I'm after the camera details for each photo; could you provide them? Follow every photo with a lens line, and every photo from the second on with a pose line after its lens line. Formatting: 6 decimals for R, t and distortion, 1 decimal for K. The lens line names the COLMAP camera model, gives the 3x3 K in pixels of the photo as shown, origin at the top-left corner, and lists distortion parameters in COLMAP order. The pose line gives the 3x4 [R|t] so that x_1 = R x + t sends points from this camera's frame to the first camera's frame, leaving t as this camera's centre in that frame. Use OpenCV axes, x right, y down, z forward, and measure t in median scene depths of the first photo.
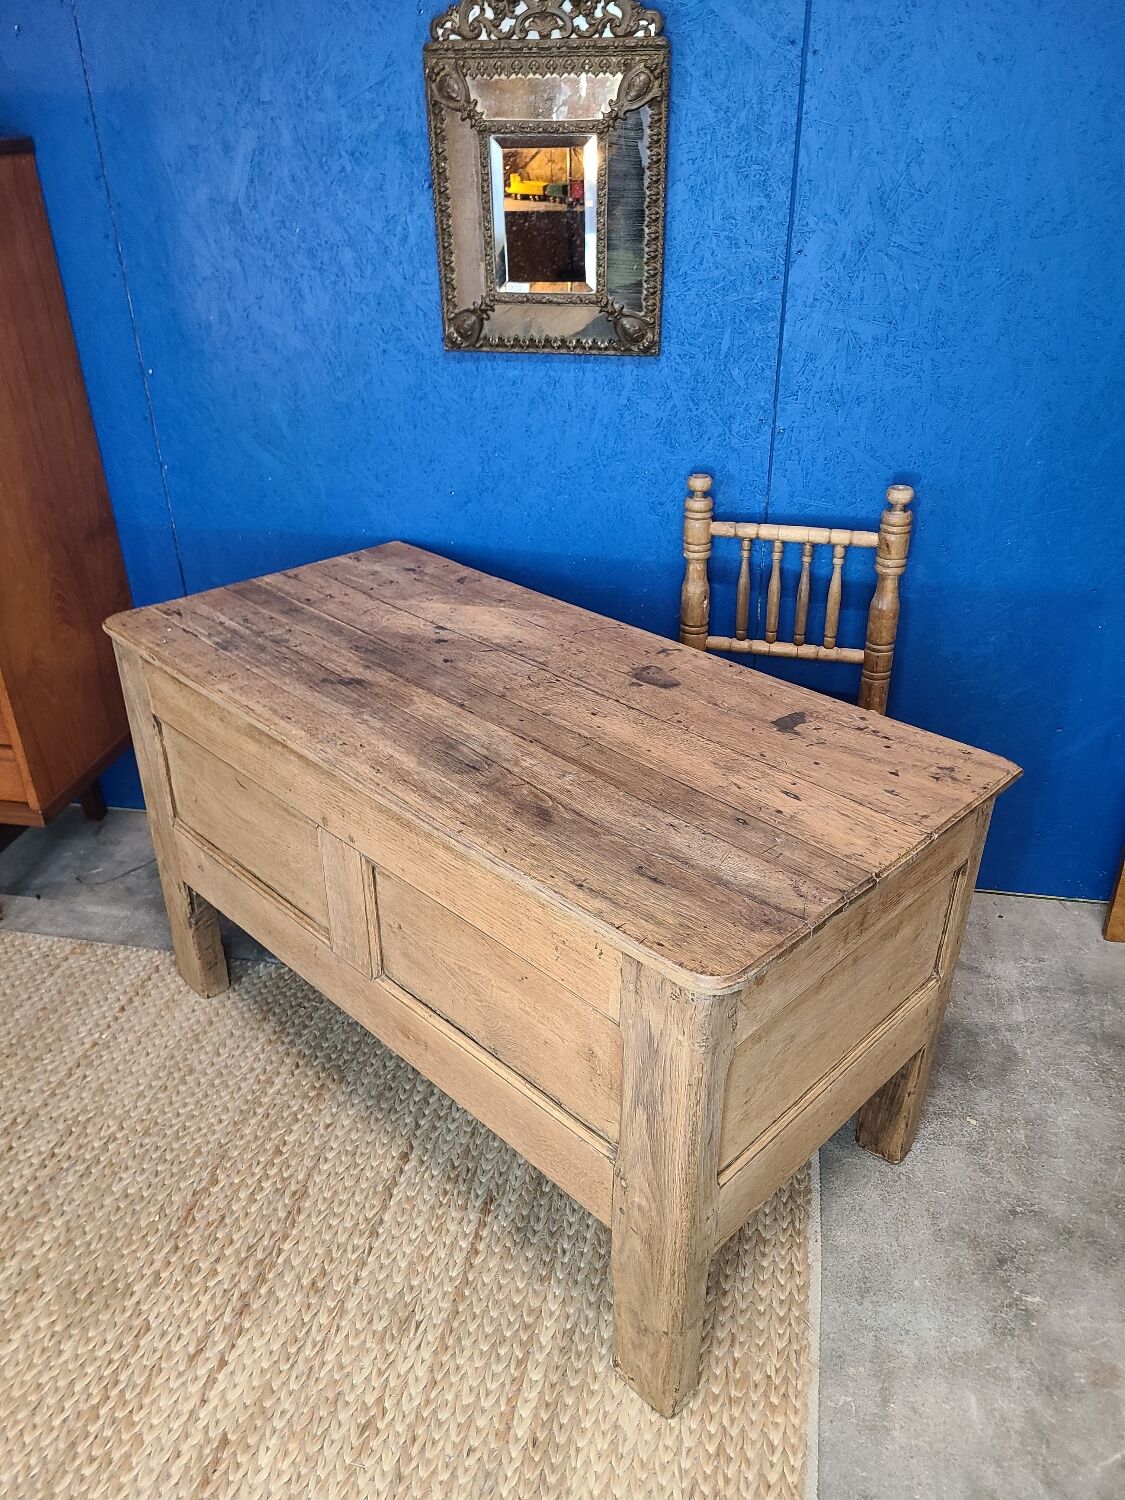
lens RADIAL K [[1129.6, 0, 562.2], [0, 1129.6, 758.8], [0, 0, 1]] dist [0.060934, -0.050464]
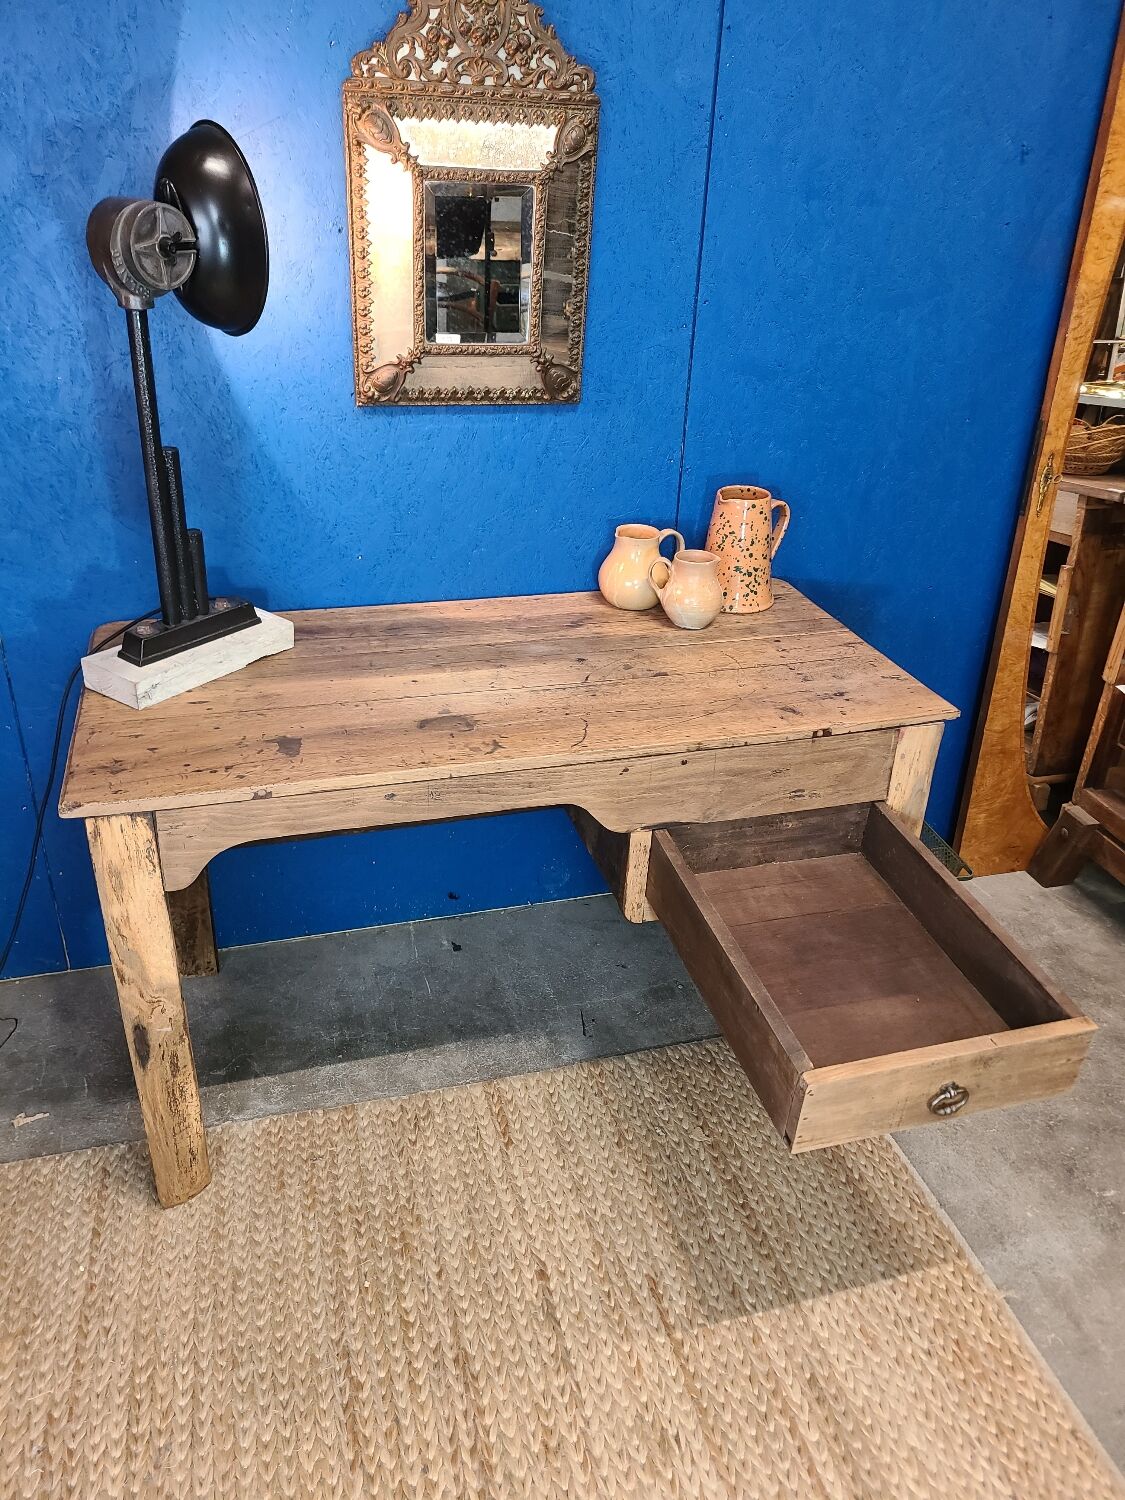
lens RADIAL K [[1129.6, 0, 561.7], [0, 1129.6, 747.7], [0, 0, 1]] dist [0.060934, -0.050464]
pose [[0.889834, -0.169581, 0.423601, -0.424926], [0.180935, 0.983401, 0.013609, -0.075759], [-0.418877, 0.064535, 0.905747, 0.126756]]
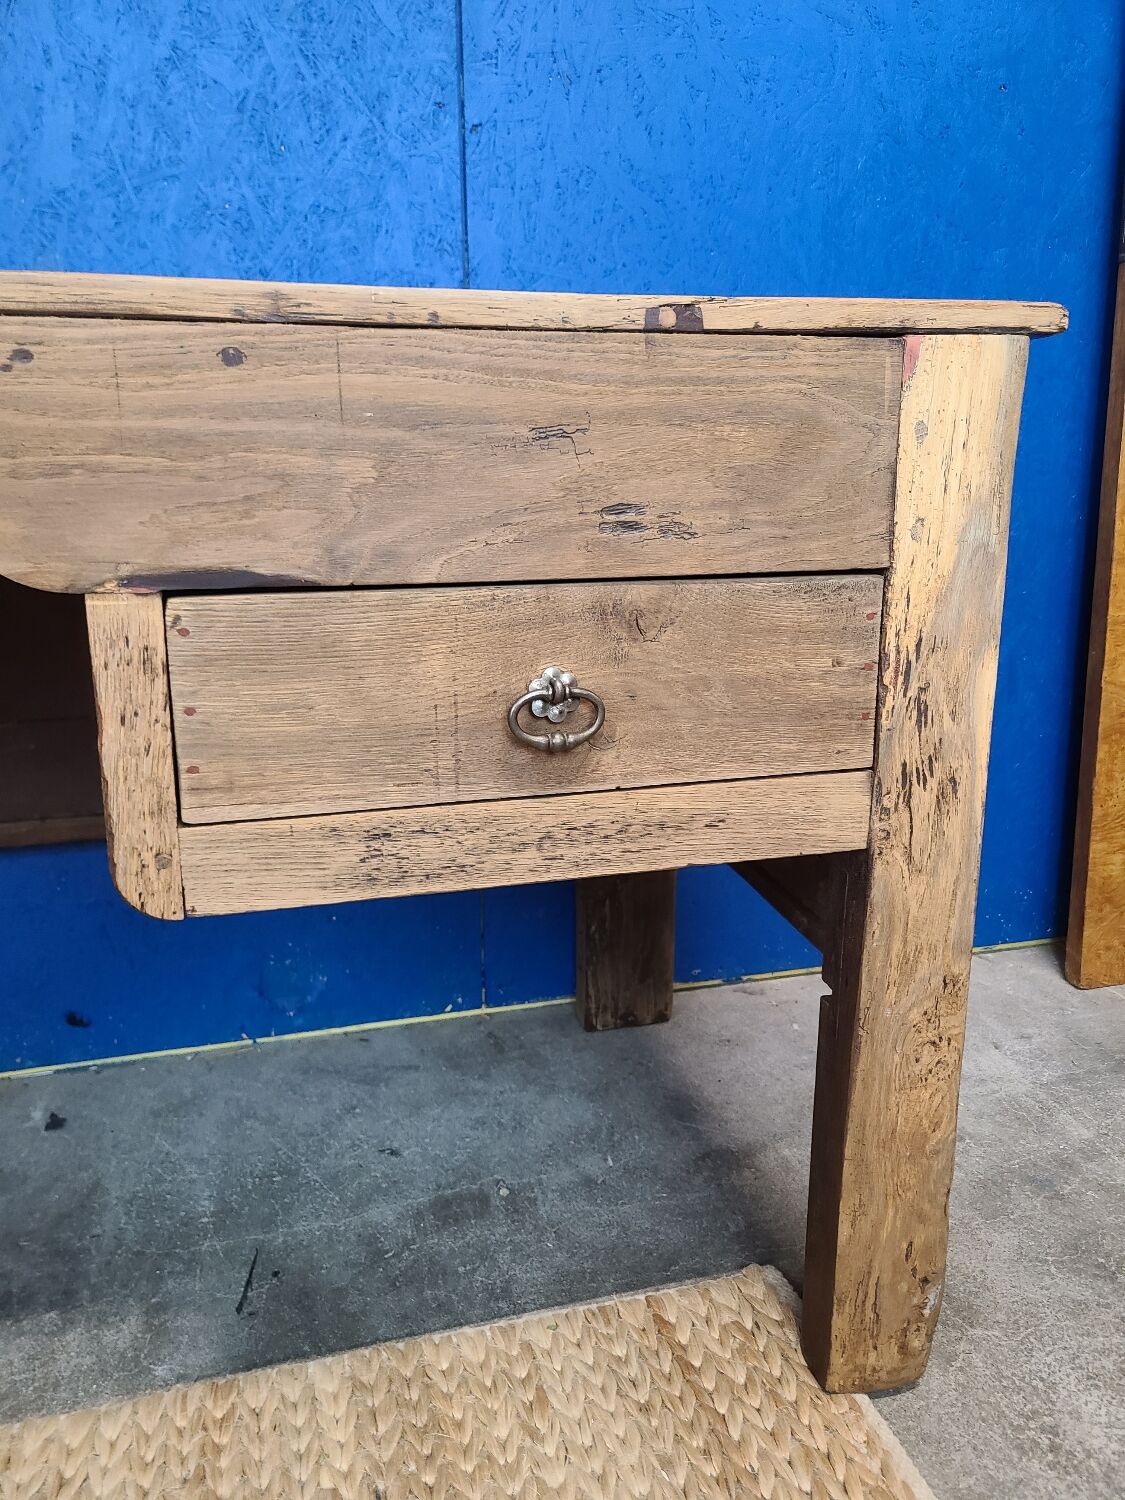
lens RADIAL K [[1129.6, 0, 578.1], [0, 1129.6, 738.7], [0, 0, 1]] dist [0.060934, -0.050464]
pose [[0.902111, -0.095239, 0.420864, -0.025146], [0.206161, 0.951947, -0.226482, 0.136292], [-0.379070, 0.291077, 0.878396, 0.622067]]
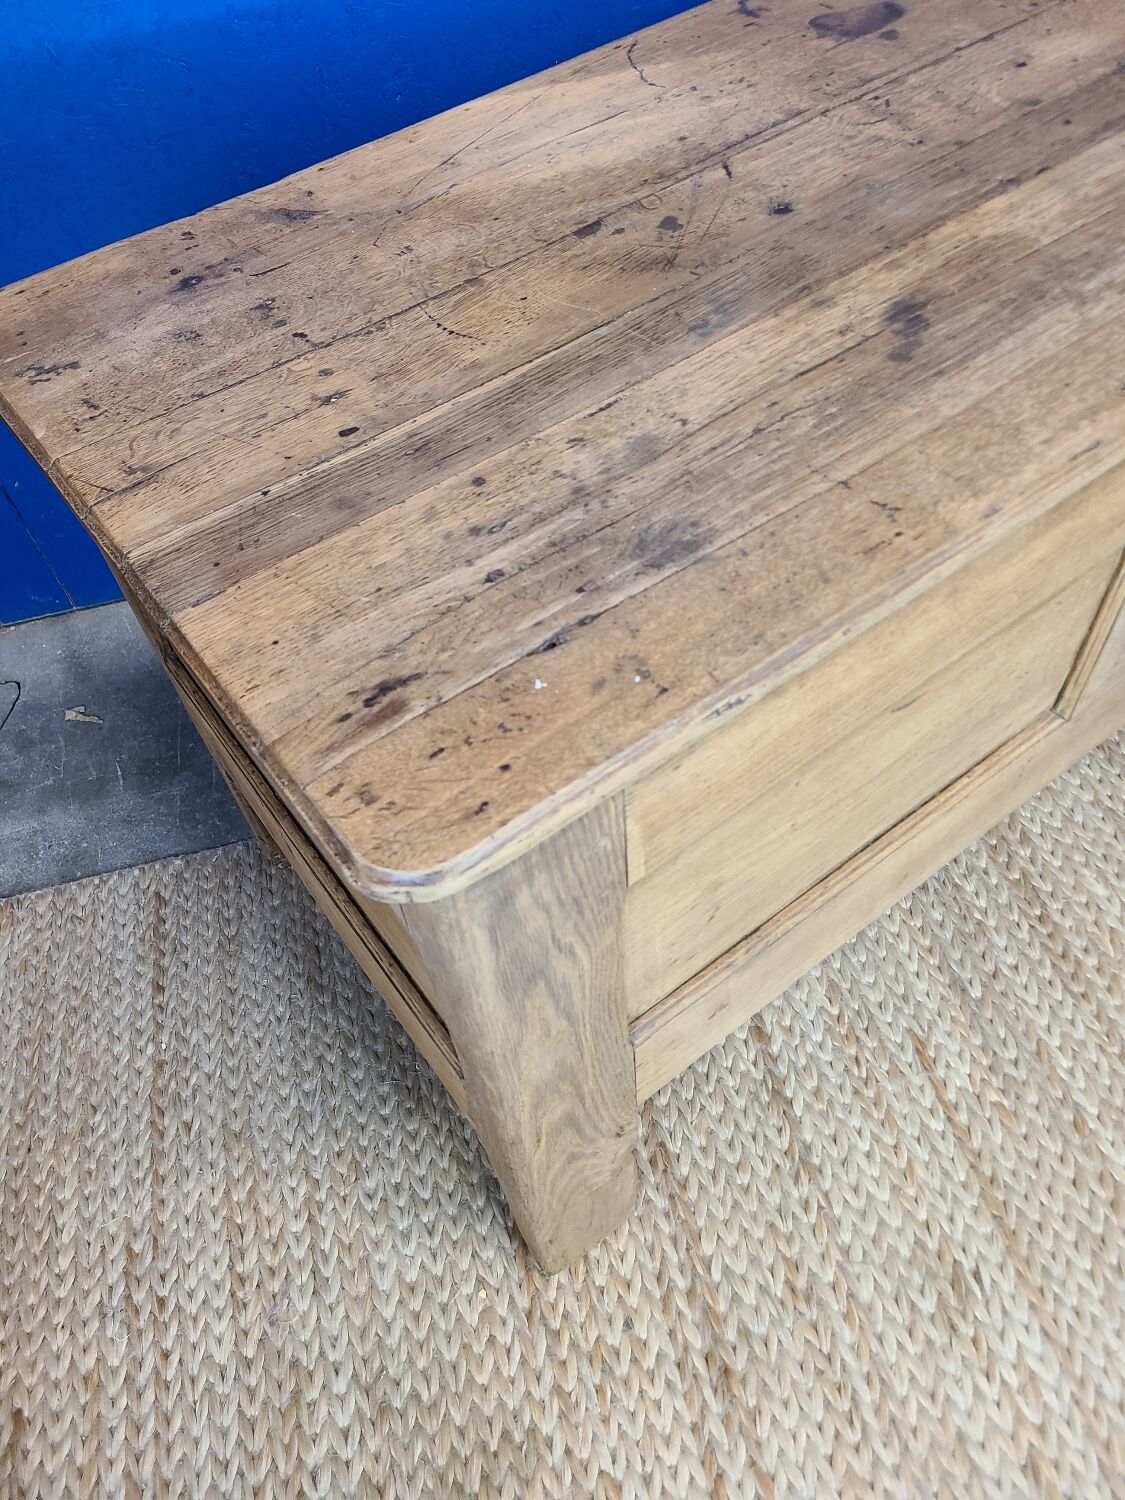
lens RADIAL K [[1129.6, 0, 558.3], [0, 1129.6, 746.9], [0, 0, 1]] dist [0.060934, -0.050464]
pose [[0.902587, -0.374445, 0.212432, -0.308987], [0.265496, 0.872582, 0.410016, -0.093017], [-0.338893, -0.313675, 0.886995, 0.487776]]
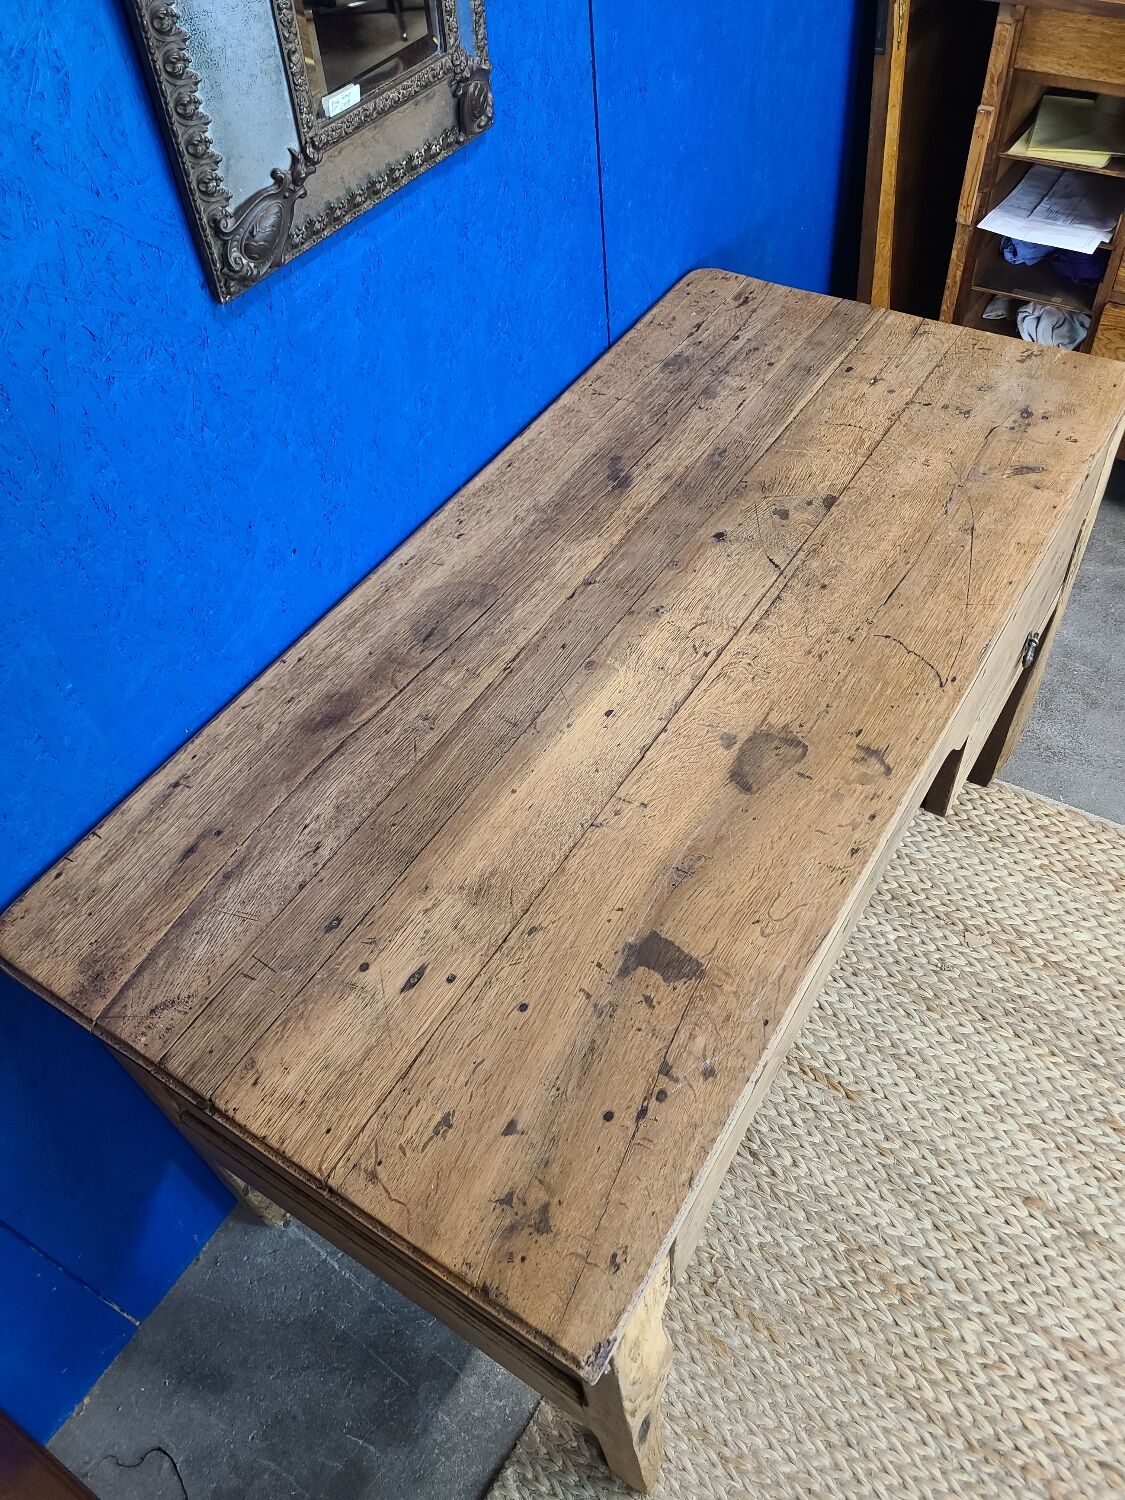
lens RADIAL K [[1129.6, 0, 575.0], [0, 1129.6, 734.8], [0, 0, 1]] dist [0.060934, -0.050464]
pose [[0.373592, -0.710459, 0.596387, -0.485458], [0.515762, 0.693491, 0.503051, -0.430963], [-0.770986, 0.119658, 0.625510, 0.677349]]
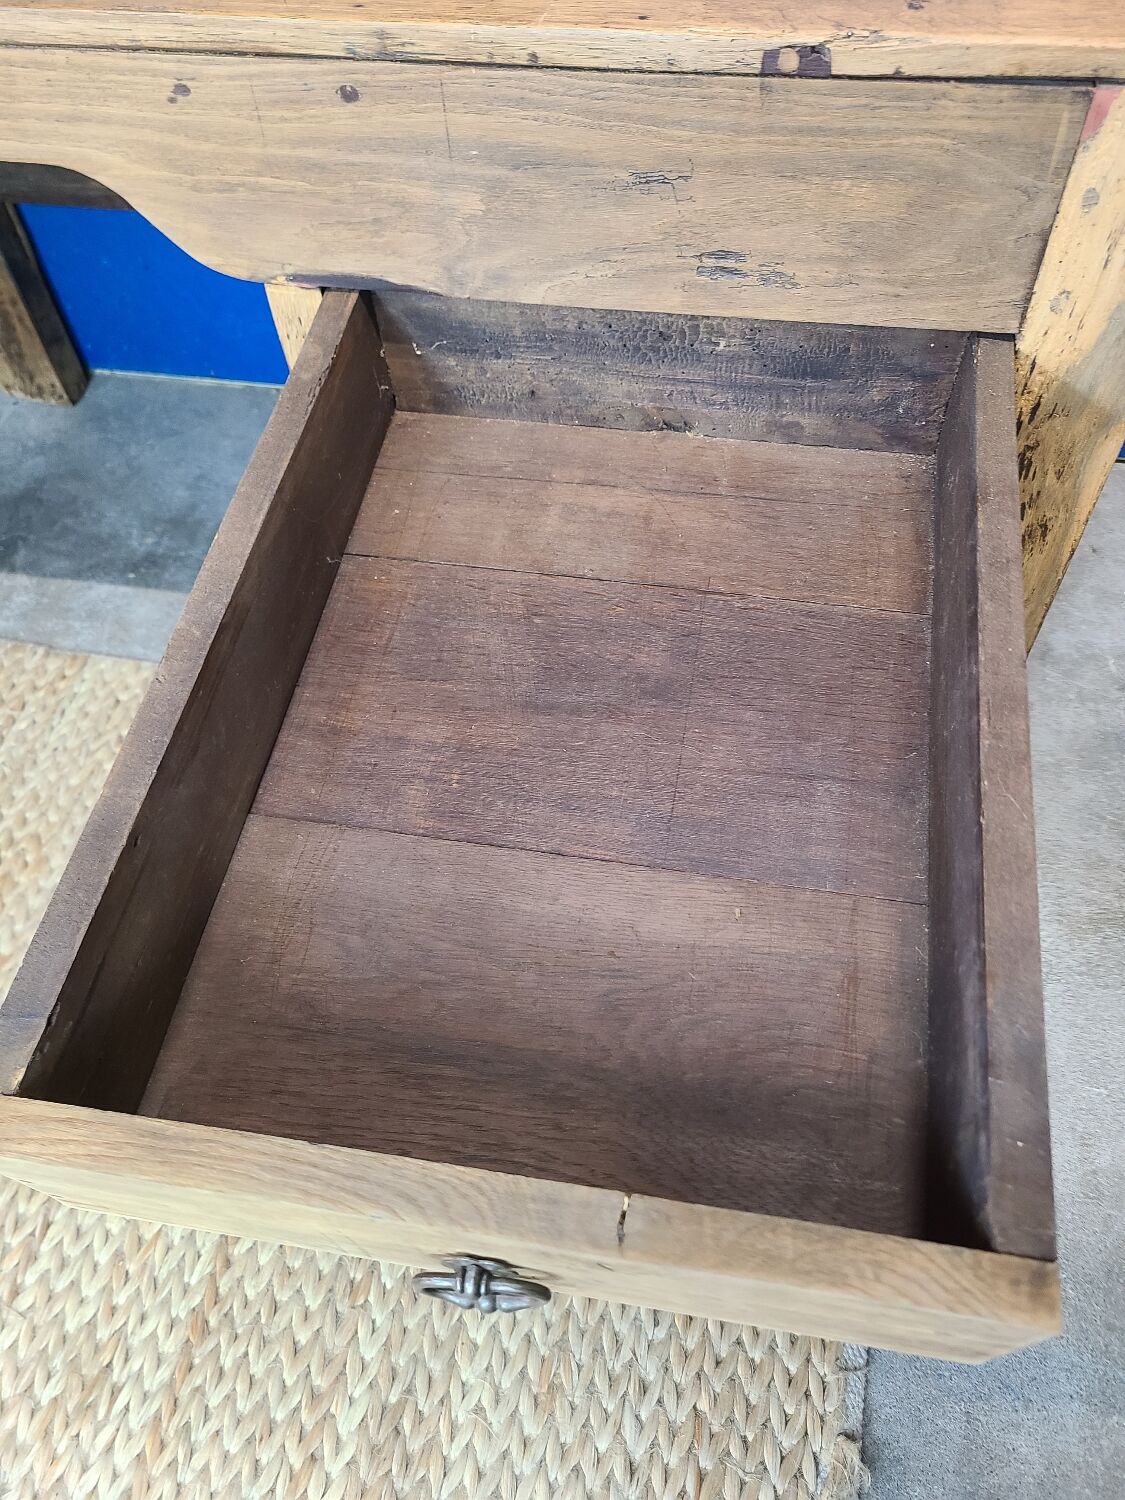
lens RADIAL K [[1129.6, 0, 575.9], [0, 1129.6, 741.2], [0, 0, 1]] dist [0.060934, -0.050464]
pose [[0.999673, -0.016970, -0.019136, 0.088725], [0.023366, 0.910243, 0.413415, -0.003820], [0.010402, -0.413727, 0.910342, 0.528039]]
